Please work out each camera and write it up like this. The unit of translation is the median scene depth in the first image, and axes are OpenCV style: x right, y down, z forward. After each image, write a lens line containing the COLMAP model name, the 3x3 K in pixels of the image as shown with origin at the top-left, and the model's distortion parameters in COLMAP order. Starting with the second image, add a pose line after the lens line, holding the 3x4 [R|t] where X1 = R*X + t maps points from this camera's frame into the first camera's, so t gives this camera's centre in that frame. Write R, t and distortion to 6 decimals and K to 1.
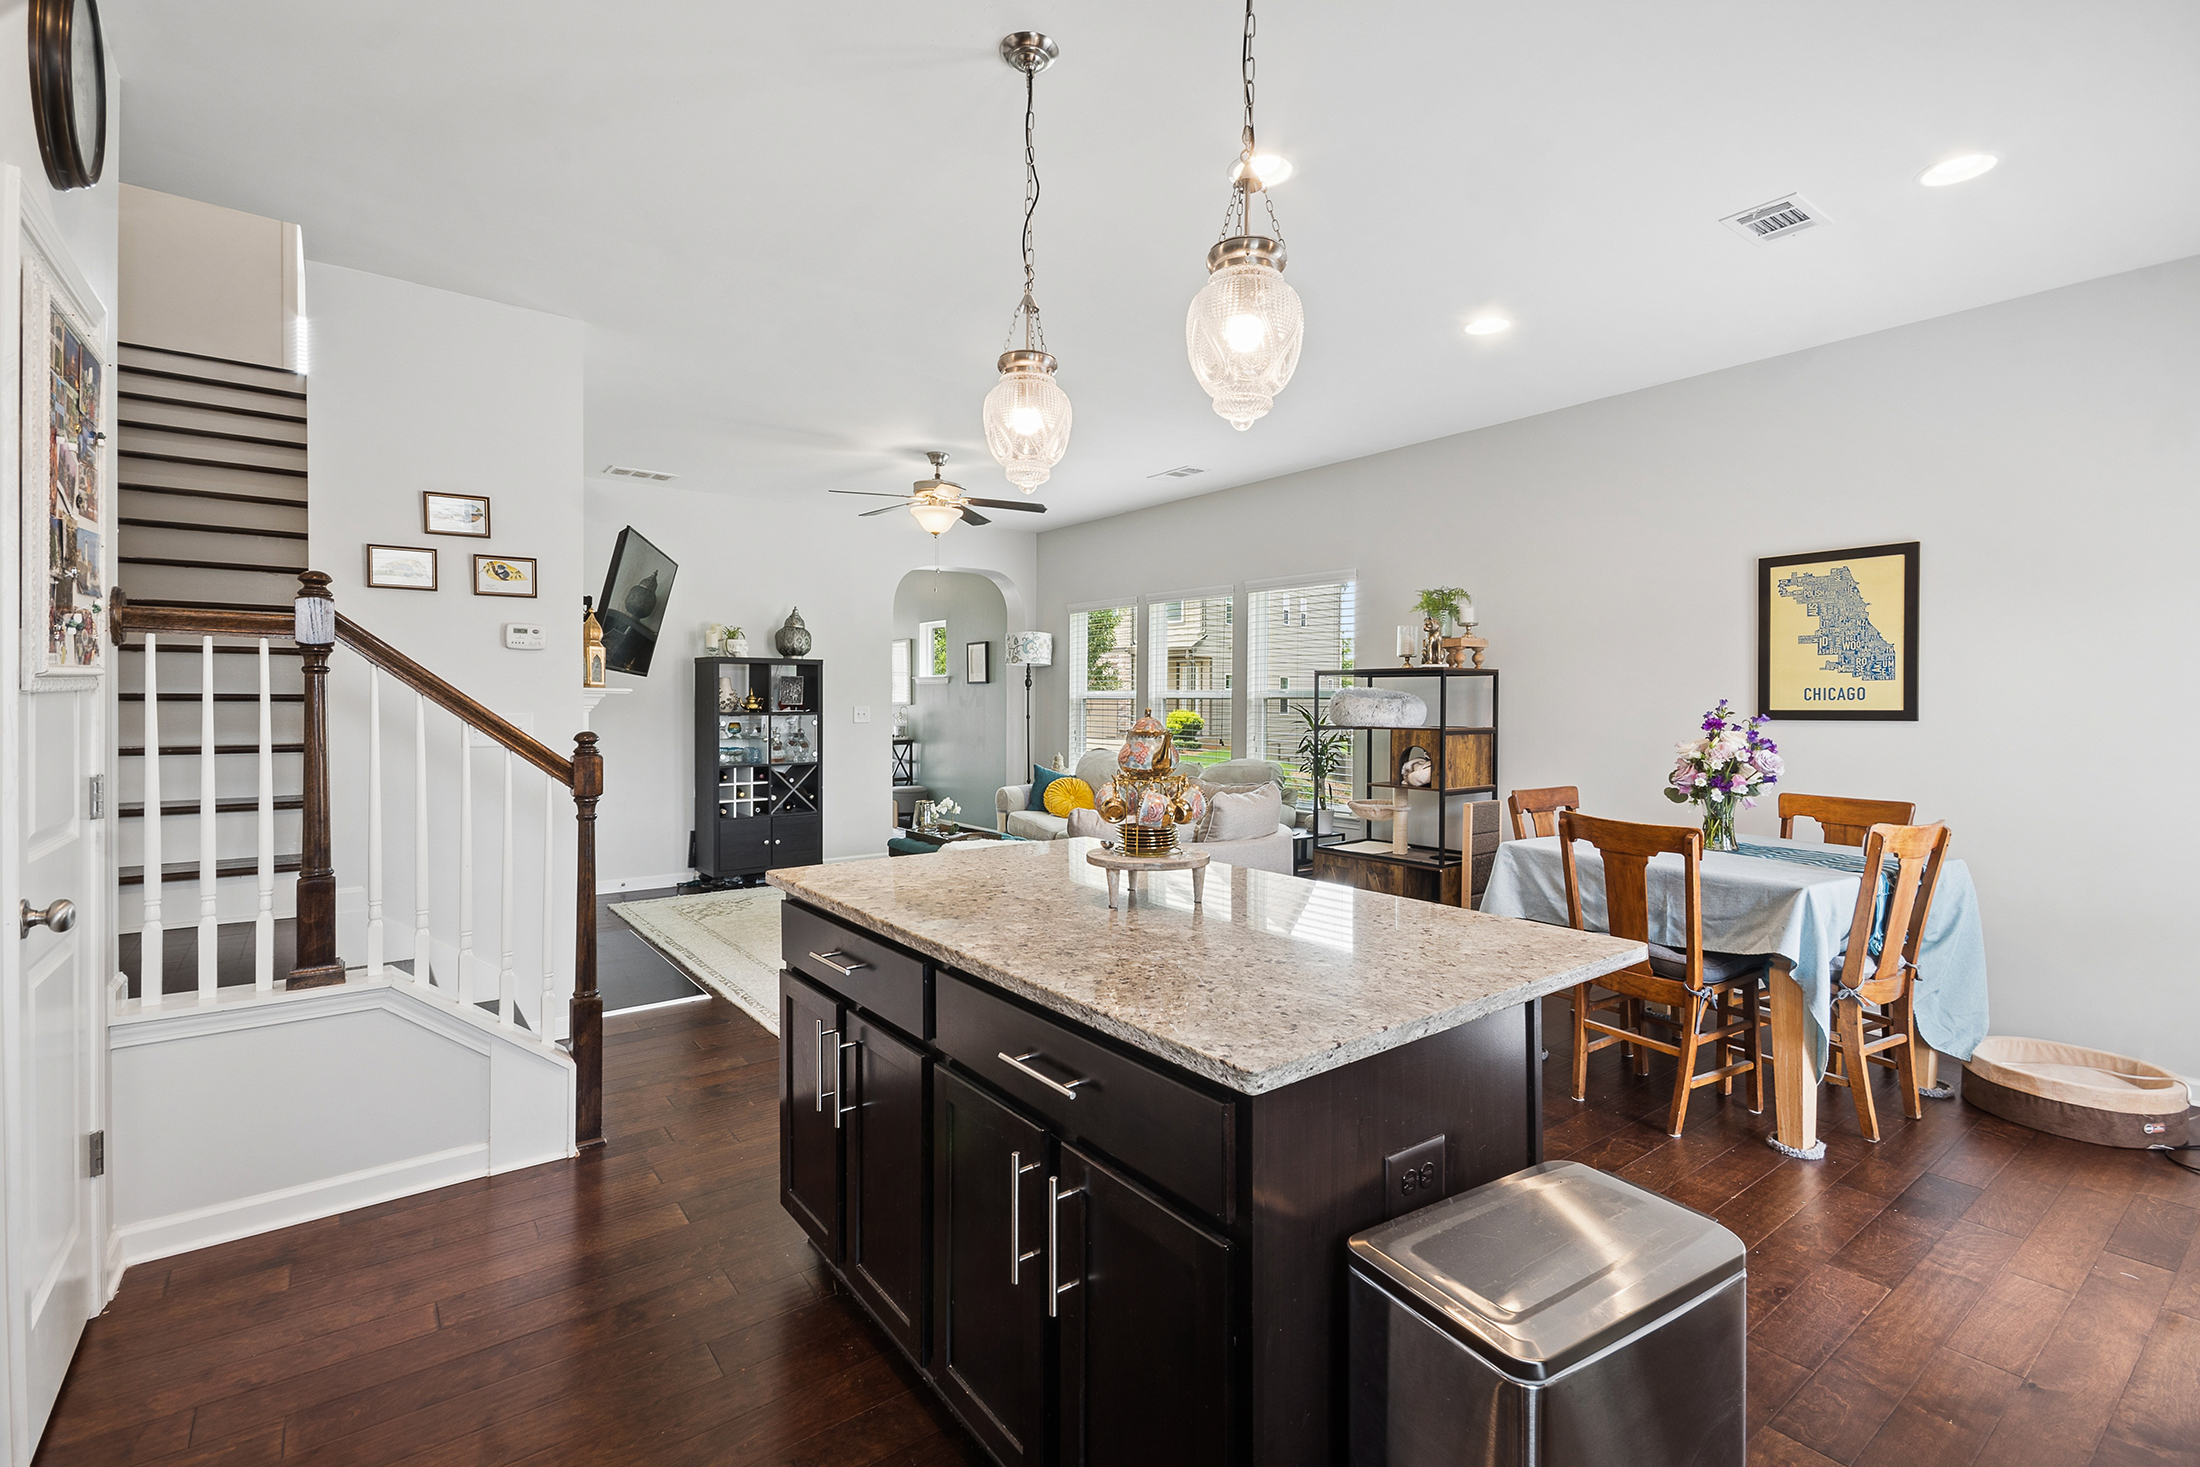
lens RADIAL K [[988.1, 0, 1109.4], [0, 988.1, 701.9], [0, 0, 1]] dist [-0.001151, 0.000045]
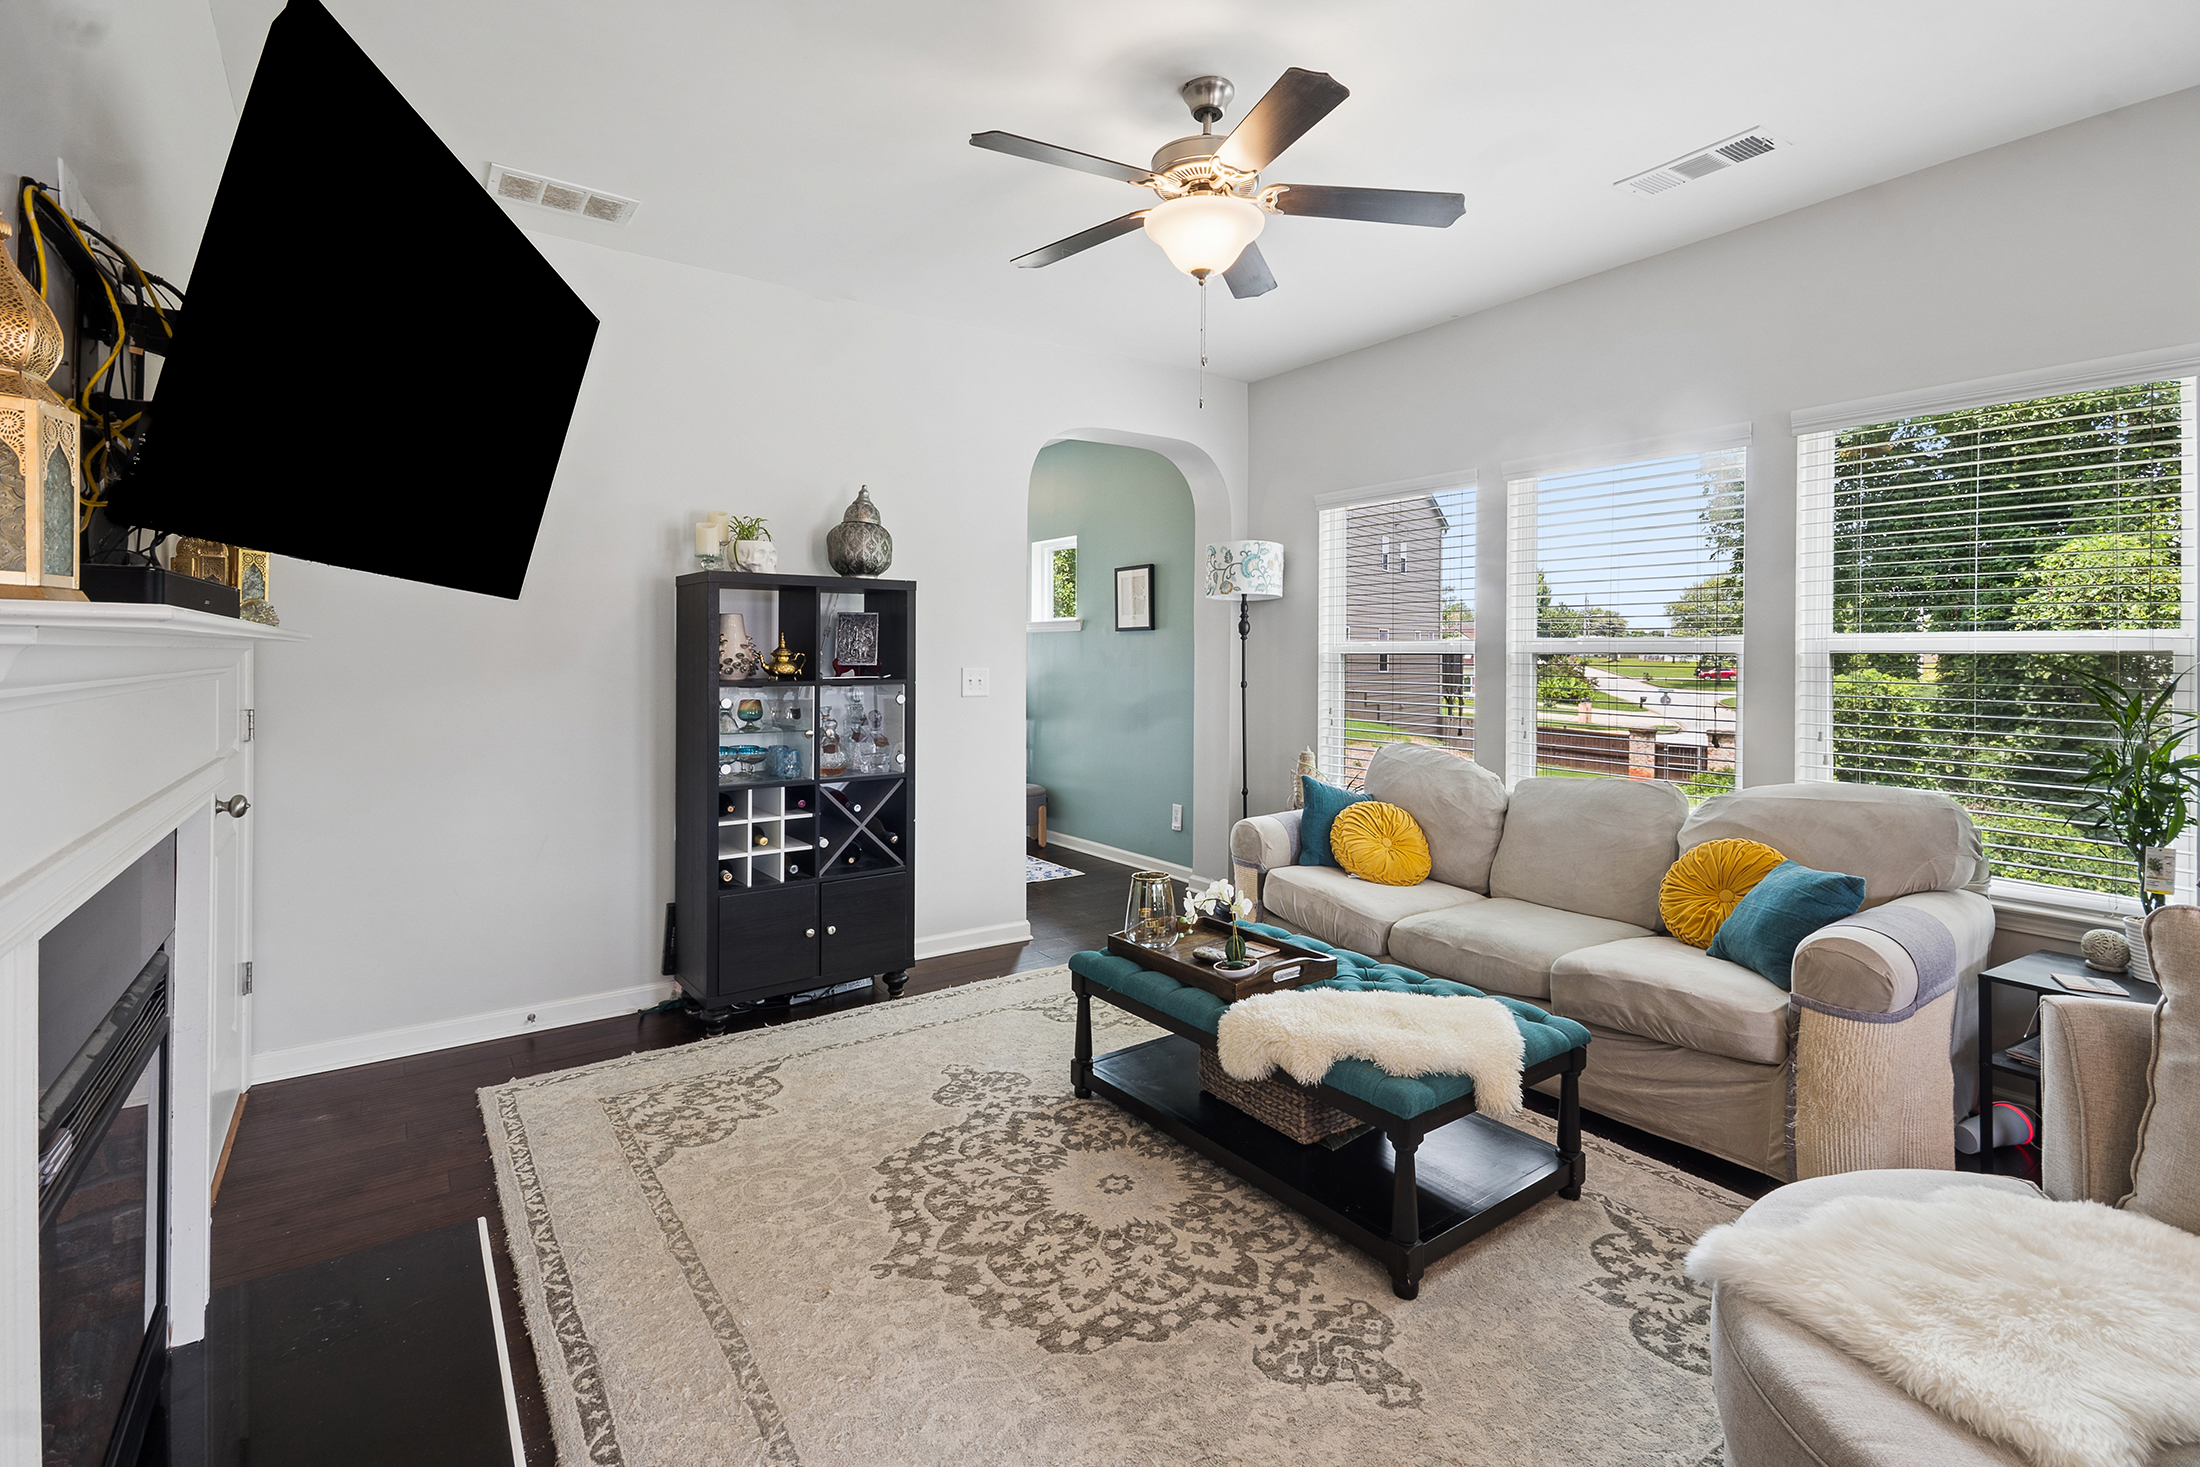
lens RADIAL K [[1005.6, 0, 1115.4], [0, 1005.6, 650.1], [0, 0, 1]] dist [0.001025, 0.000291]
pose [[0.999370, 0.000163, -0.035484, -0.165587], [-0.000429, 0.999972, -0.007468, -0.001447], [0.035481, 0.007479, 0.999342, 0.469192]]
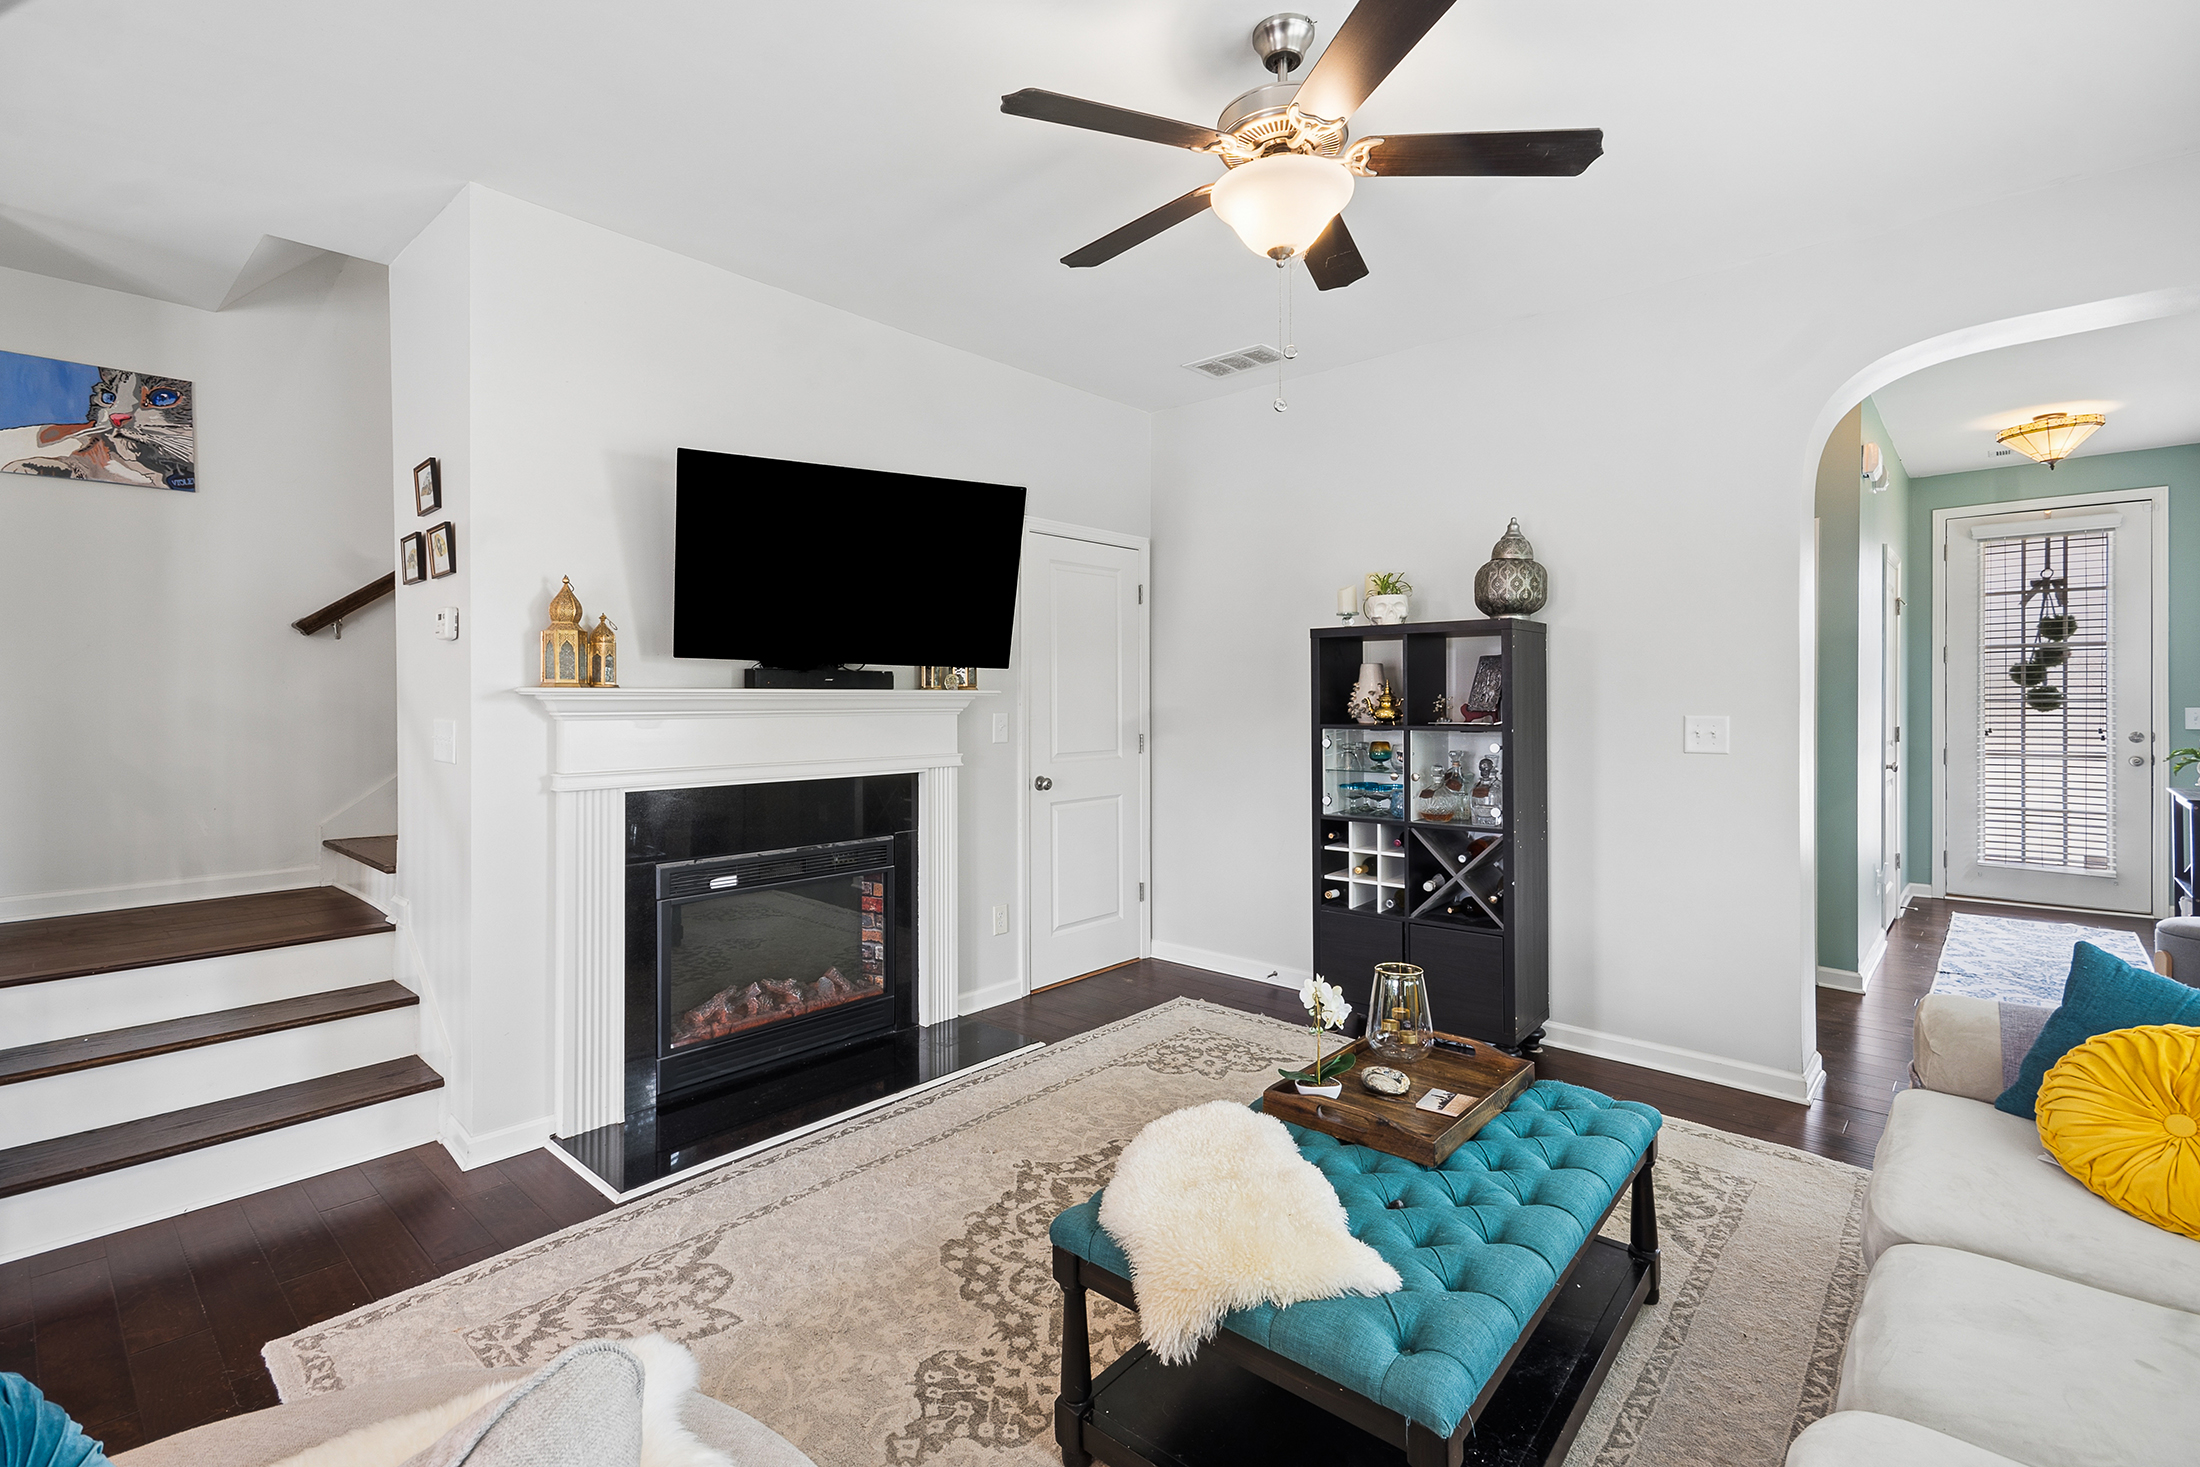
lens RADIAL K [[988.1, 0, 1109.4], [0, 988.1, 701.9], [0, 0, 1]] dist [-0.001151, 0.000045]
pose [[0.191937, 0.002350, -0.981404, 0.148433], [-0.001239, 0.999997, 0.002152, -0.003159], [0.981406, 0.000802, 0.191939, 0.728977]]
